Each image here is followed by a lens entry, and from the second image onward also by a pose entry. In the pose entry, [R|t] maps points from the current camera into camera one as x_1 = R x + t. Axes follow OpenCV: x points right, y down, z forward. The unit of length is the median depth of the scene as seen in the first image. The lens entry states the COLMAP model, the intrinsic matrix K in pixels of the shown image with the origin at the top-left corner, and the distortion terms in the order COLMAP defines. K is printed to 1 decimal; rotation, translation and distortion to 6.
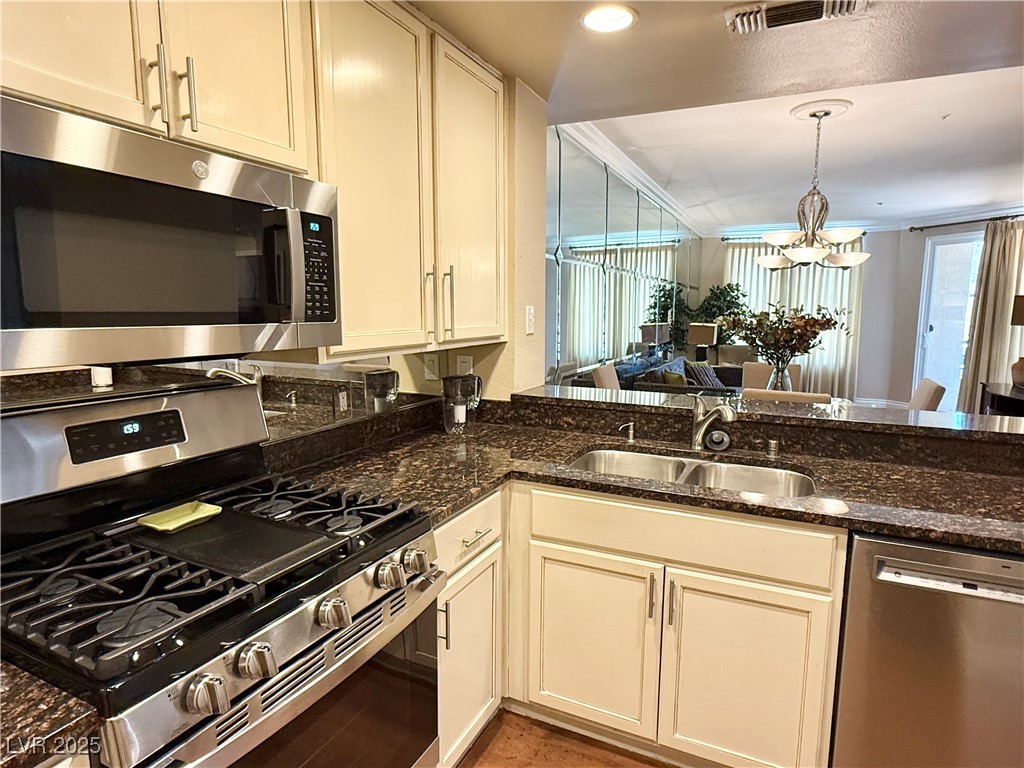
lens RADIAL K [[573.4, 0, 510.4], [0, 573.4, 391.4], [0, 0, 1]] dist [-0.004828, 0.001206]
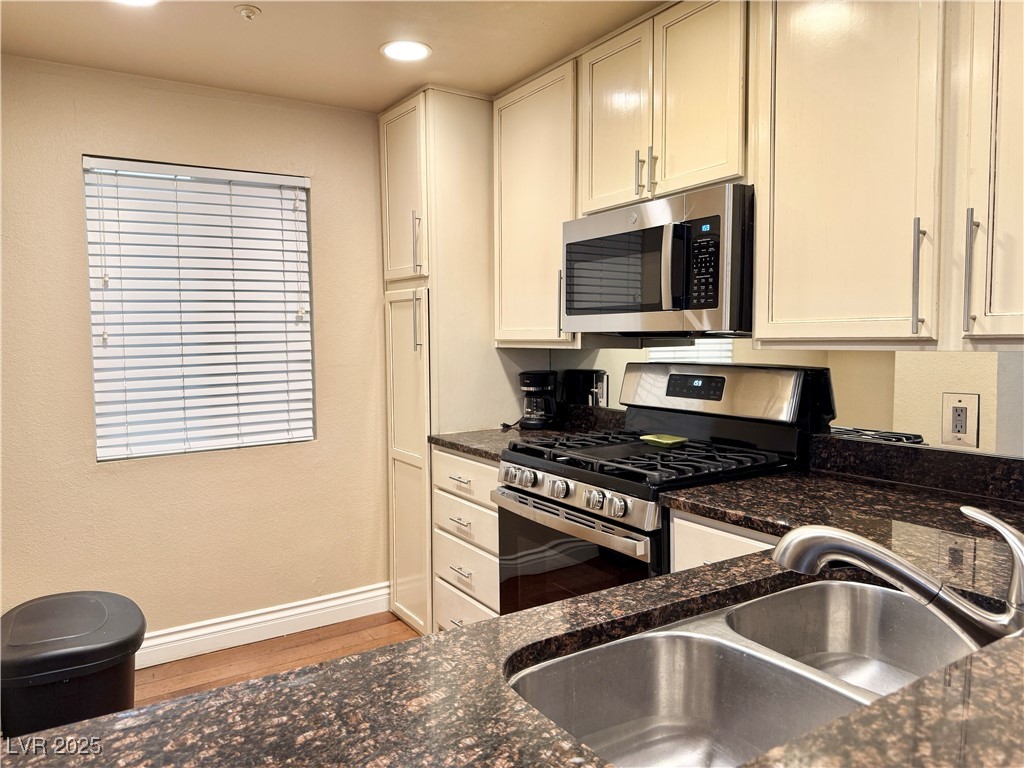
lens RADIAL K [[716.0, 0, 510.9], [0, 716.0, 384.8], [0, 0, 1]] dist [0.032151, -0.043646]
pose [[-0.517549, 0.060866, -0.853486, 1.125873], [-0.111445, 0.984175, 0.137766, -0.127587], [0.848365, 0.166417, -0.502576, 1.434402]]
